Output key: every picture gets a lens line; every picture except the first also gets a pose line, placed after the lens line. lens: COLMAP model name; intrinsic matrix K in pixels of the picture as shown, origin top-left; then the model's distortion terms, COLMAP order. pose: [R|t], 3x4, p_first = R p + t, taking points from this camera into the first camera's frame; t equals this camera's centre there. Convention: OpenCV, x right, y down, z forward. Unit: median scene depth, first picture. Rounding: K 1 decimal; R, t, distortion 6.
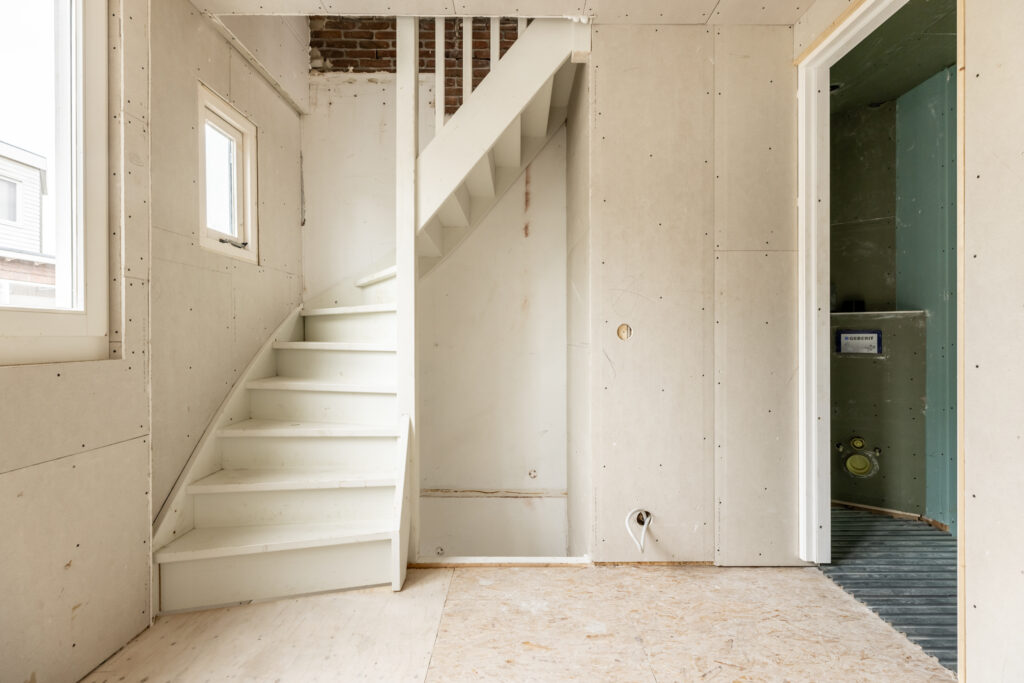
lens RADIAL K [[470.7, 0, 513.0], [0, 470.7, 340.7], [0, 0, 1]] dist [0.002692, -0.001142]
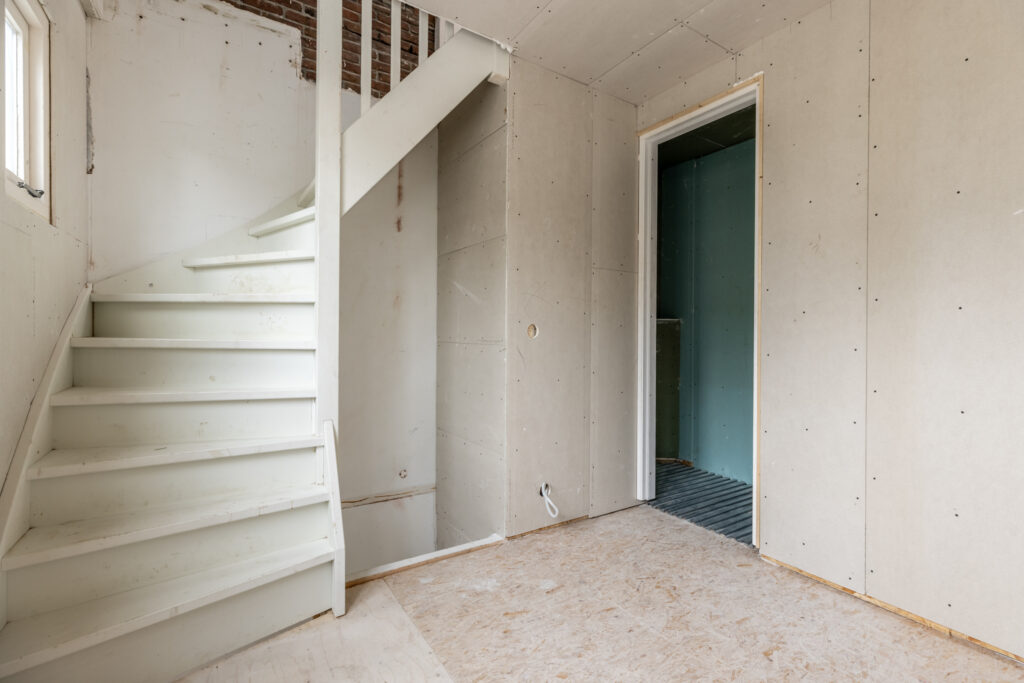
lens RADIAL K [[470.7, 0, 543.6], [0, 470.7, 339.3], [0, 0, 1]] dist [0.002692, -0.001142]
pose [[0.823866, 0.004041, 0.566770, -0.389203], [-0.005387, 0.999985, 0.000702, 0.000798], [-0.566759, -0.003632, 0.823876, 0.036575]]
